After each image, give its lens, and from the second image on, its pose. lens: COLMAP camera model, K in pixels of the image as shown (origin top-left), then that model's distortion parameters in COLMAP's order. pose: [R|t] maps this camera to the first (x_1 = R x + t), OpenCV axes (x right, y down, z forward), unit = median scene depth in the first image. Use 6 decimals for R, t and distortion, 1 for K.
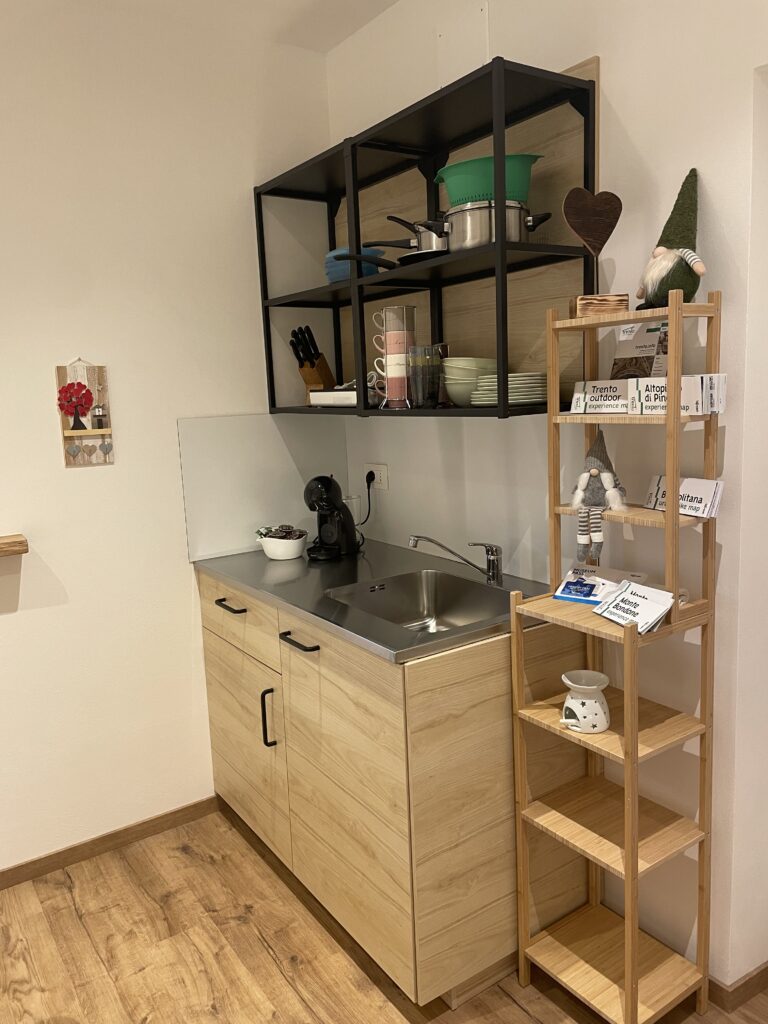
lens RADIAL K [[769.1, 0, 384.0], [0, 769.1, 512.0], [0, 0, 1]] dist [0.132375, -0.213260]
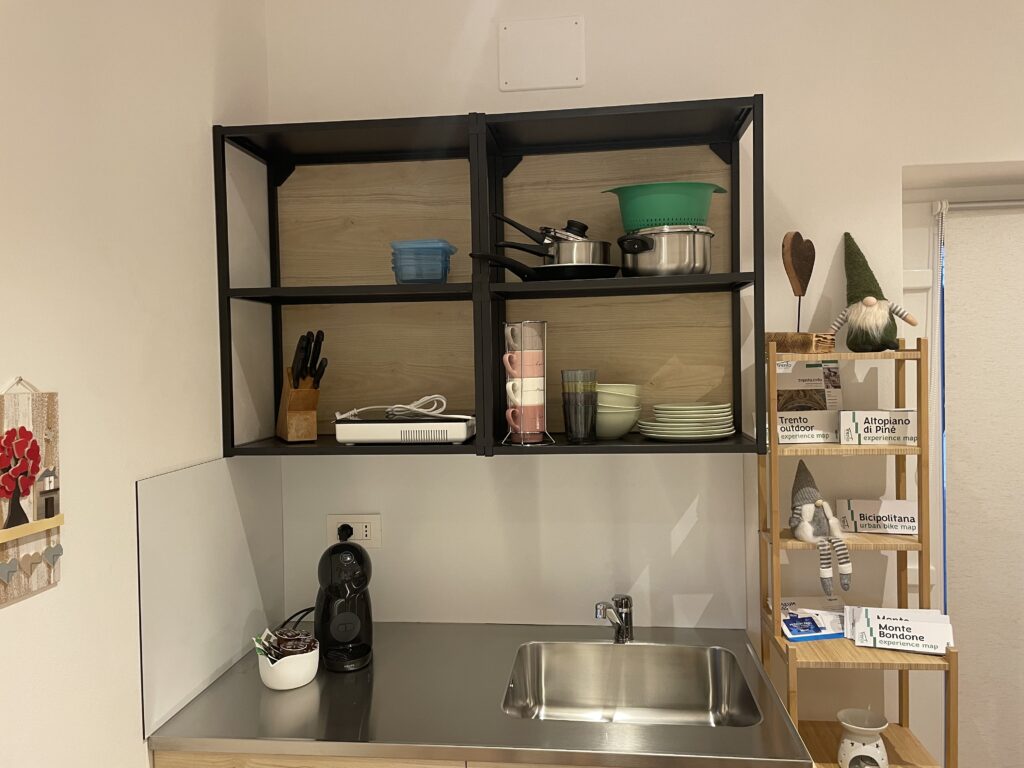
lens RADIAL K [[769.1, 0, 511.3], [0, 769.1, 374.4], [0, 0, 1]] dist [0.132375, -0.213260]
pose [[0.653975, 0.011705, 0.756426, -0.614120], [0.117112, 0.986260, -0.116512, -0.116352], [-0.747397, 0.164783, 0.643619, 0.499831]]
